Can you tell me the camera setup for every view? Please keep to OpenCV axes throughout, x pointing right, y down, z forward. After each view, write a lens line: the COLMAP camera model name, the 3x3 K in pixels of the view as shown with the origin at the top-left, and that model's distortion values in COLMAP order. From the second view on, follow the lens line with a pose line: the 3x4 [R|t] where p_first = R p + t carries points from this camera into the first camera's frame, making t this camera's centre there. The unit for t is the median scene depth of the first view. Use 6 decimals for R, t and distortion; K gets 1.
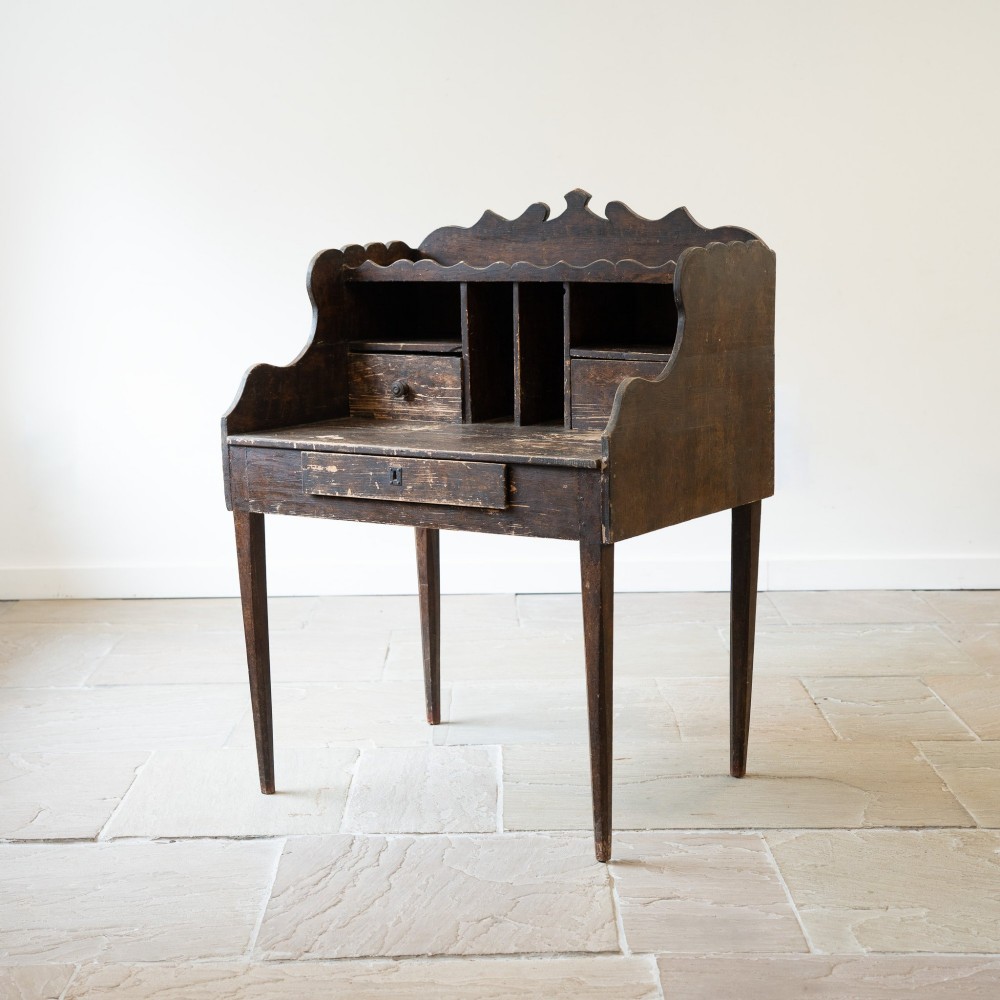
lens RADIAL K [[1927.5, 0, 500.0], [0, 1927.5, 500.0], [0, 0, 1]] dist [0.098182, 0.035942]
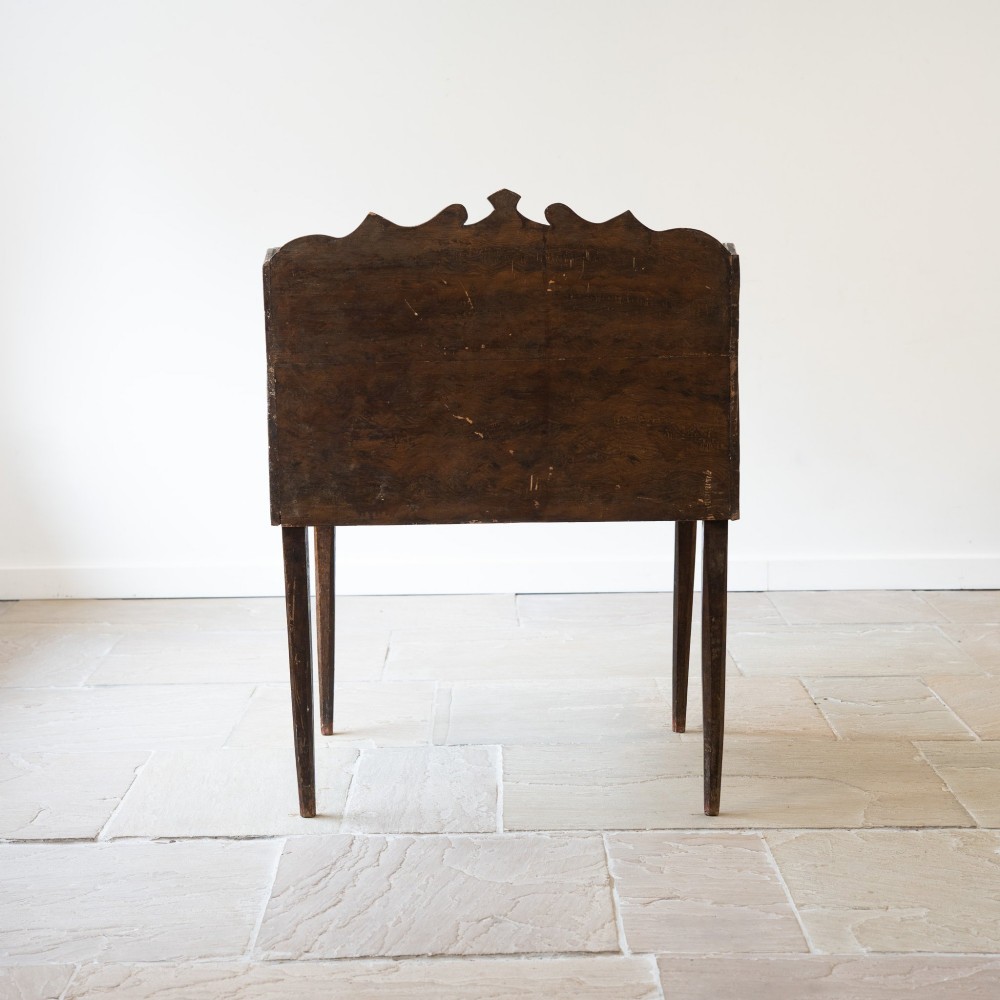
lens RADIAL K [[2003.6, 0, 500.0], [0, 2003.6, 500.0], [0, 0, 1]] dist [0.086551, 0.283356]
pose [[0.830910, -0.077636, 0.550964, -0.557649], [0.084336, 0.996350, 0.013208, -0.019985], [-0.549979, 0.035492, 0.834424, 0.170903]]
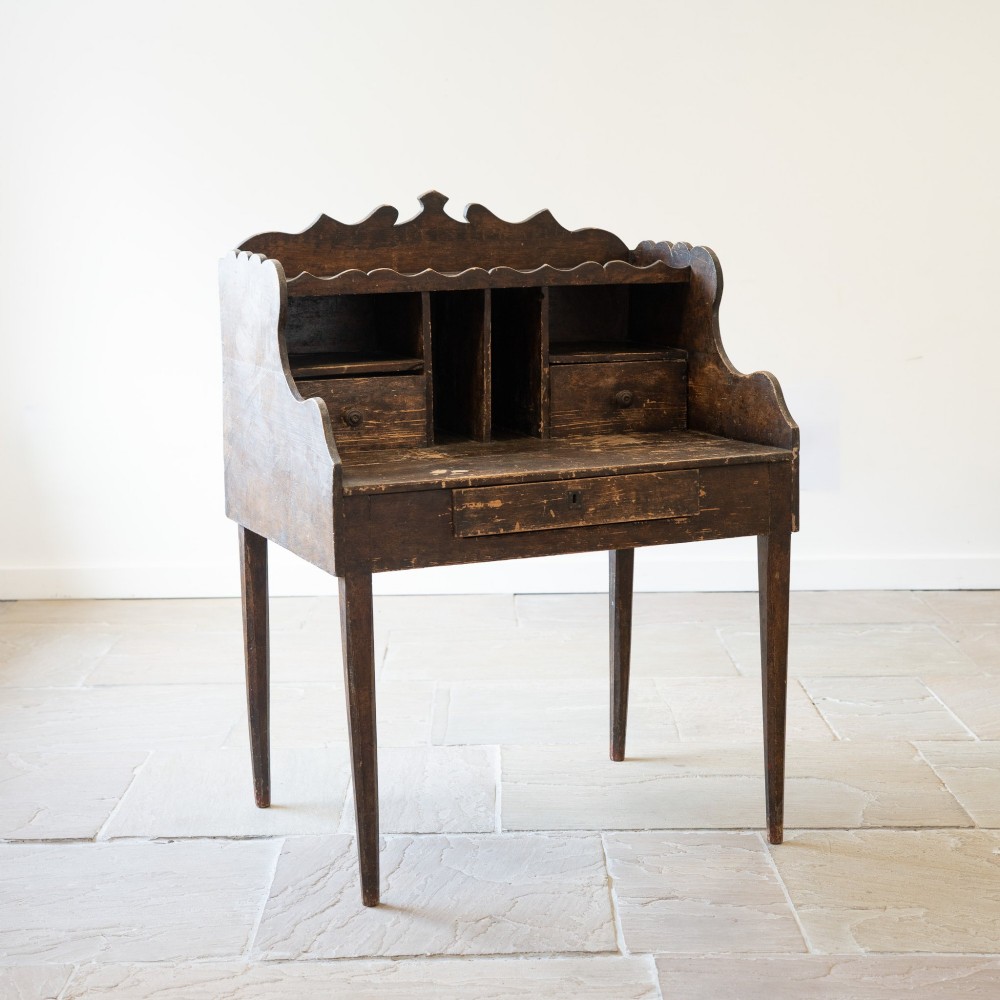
lens RADIAL K [[1927.5, 0, 500.0], [0, 1927.5, 500.0], [0, 0, 1]] dist [0.098182, 0.035942]
pose [[0.555506, -0.122811, 0.822393, -0.780743], [0.129912, 0.989706, 0.060045, -0.067926], [-0.821302, 0.073483, 0.565742, 0.478912]]
